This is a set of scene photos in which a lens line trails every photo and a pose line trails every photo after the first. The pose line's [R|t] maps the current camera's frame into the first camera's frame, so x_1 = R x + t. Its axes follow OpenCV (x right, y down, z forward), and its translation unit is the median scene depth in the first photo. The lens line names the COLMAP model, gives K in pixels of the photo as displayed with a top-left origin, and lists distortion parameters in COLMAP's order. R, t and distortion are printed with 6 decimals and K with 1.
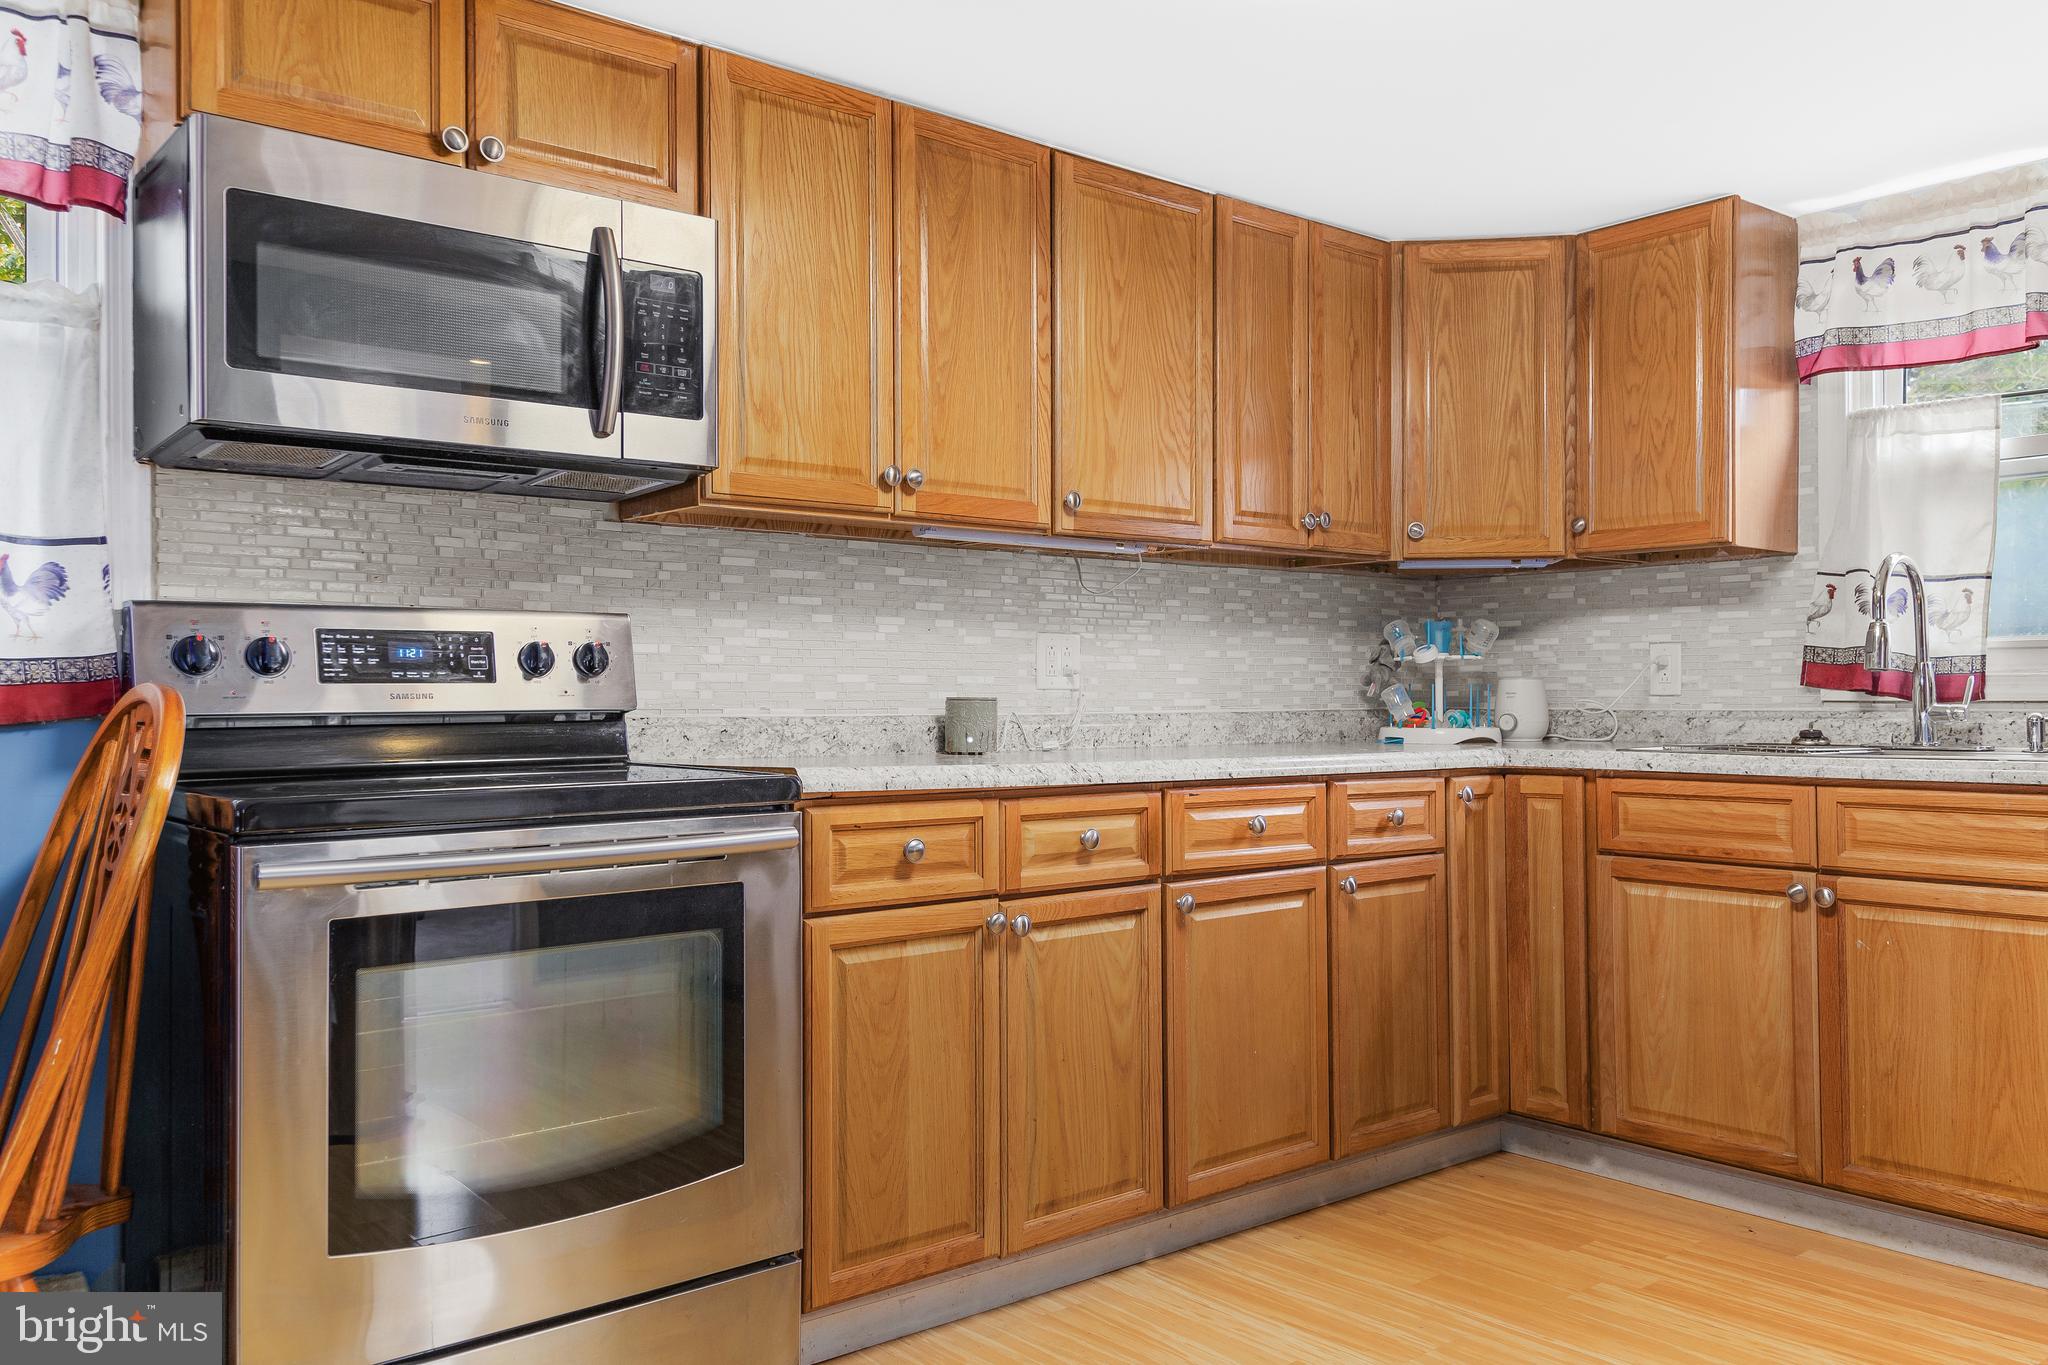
lens RADIAL K [[1604.6, 0, 1029.9], [0, 1604.6, 655.4], [0, 0, 1]] dist [0.077058, -0.064753]
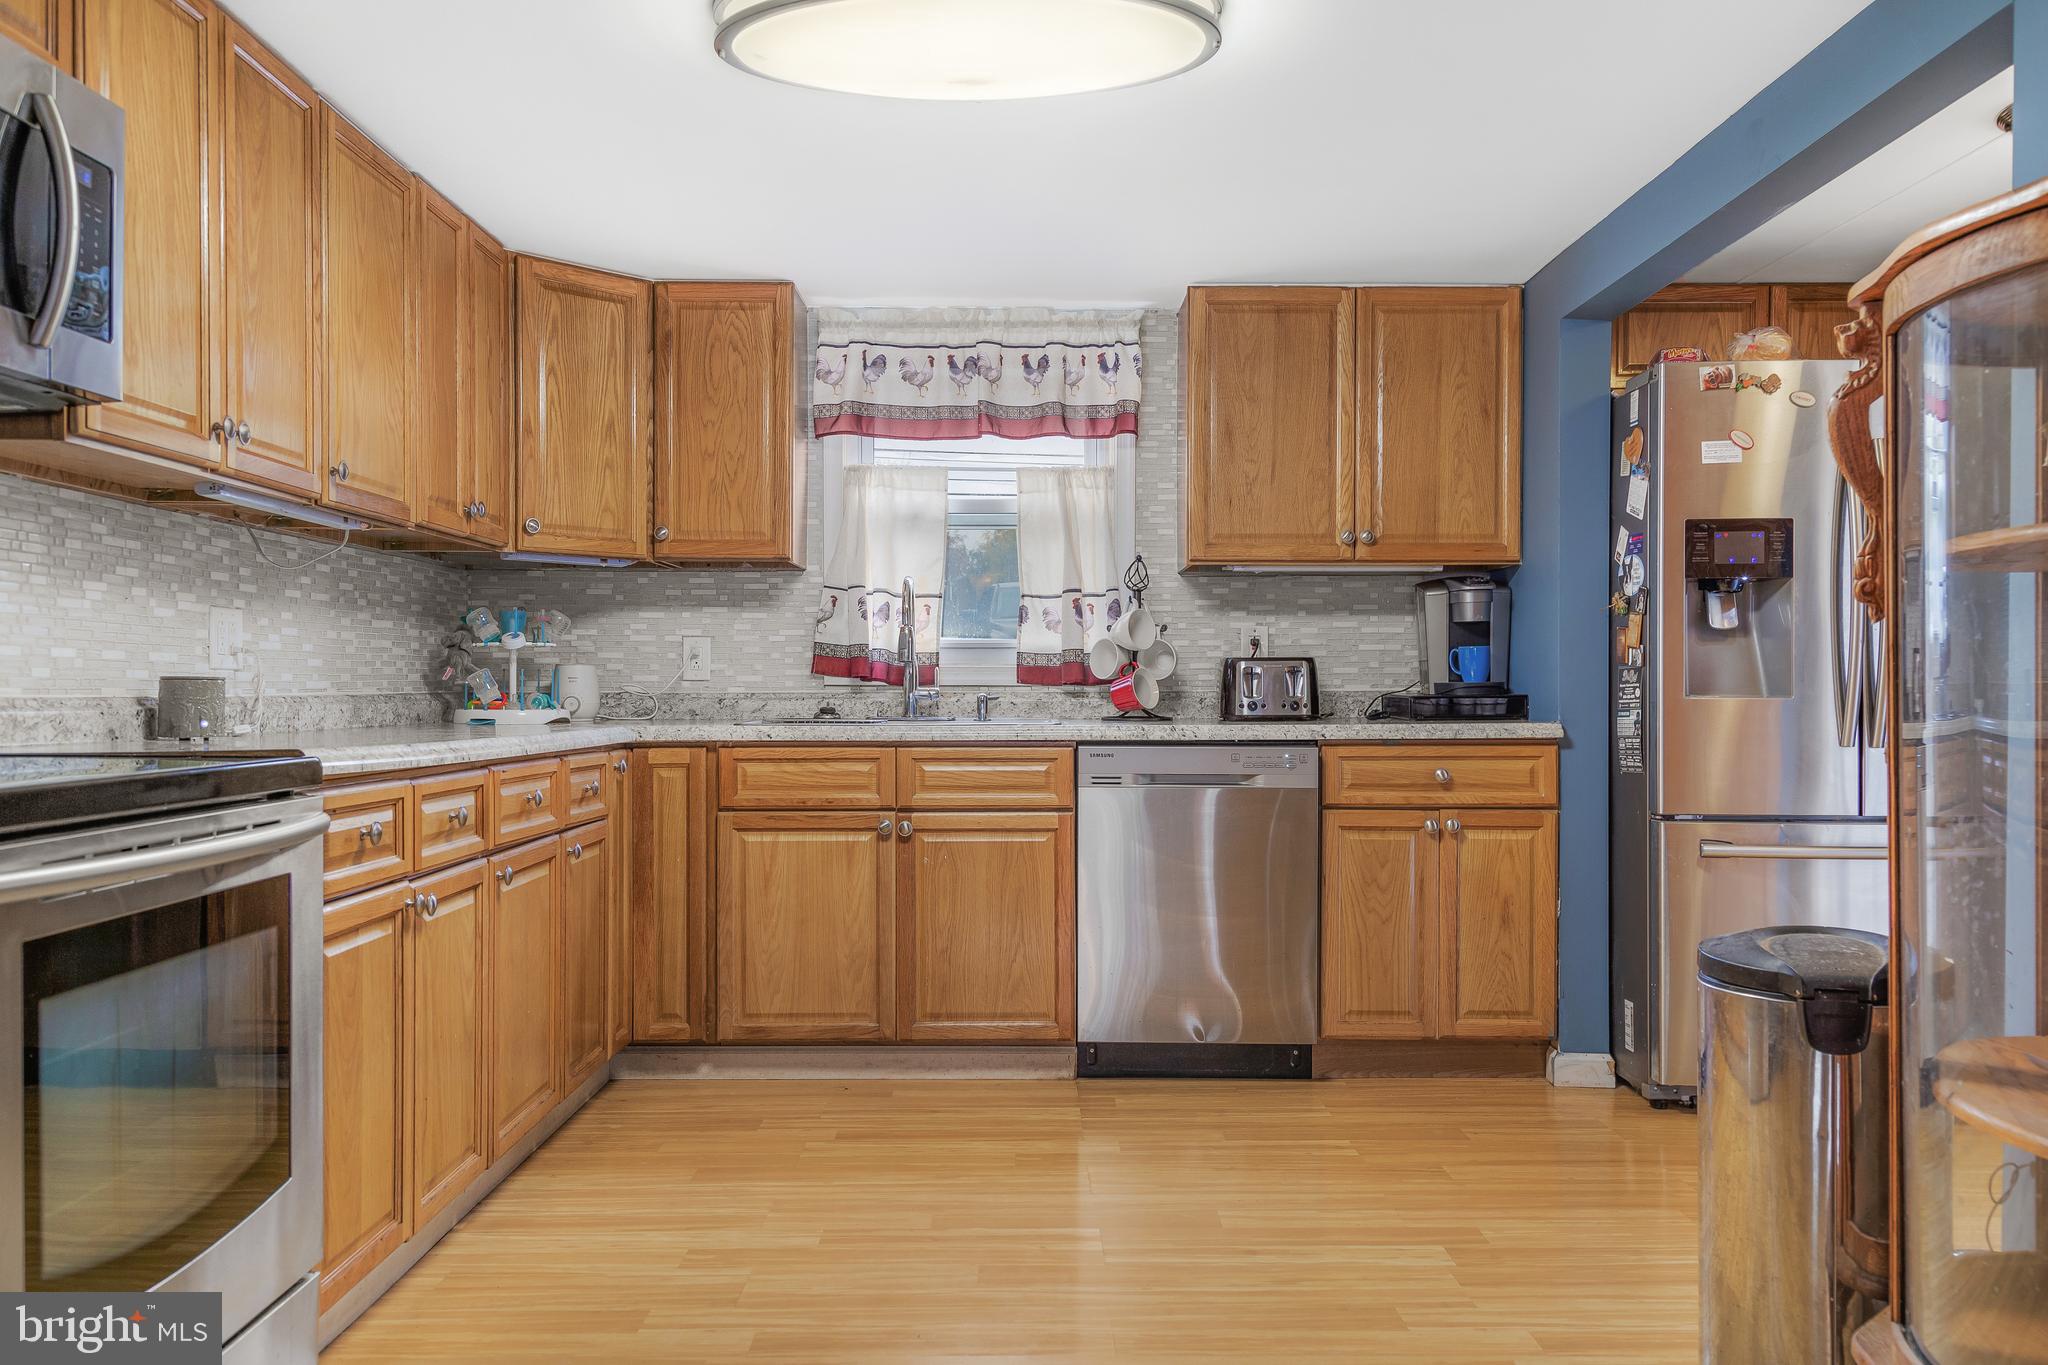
lens RADIAL K [[1604.6, 0, 1005.2], [0, 1604.6, 671.4], [0, 0, 1]] dist [0.077058, -0.064753]
pose [[0.648523, 0.011732, 0.761105, -0.426347], [-0.023277, 0.999719, 0.004424, 0.008598], [-0.760839, -0.020586, 0.648614, 0.065275]]
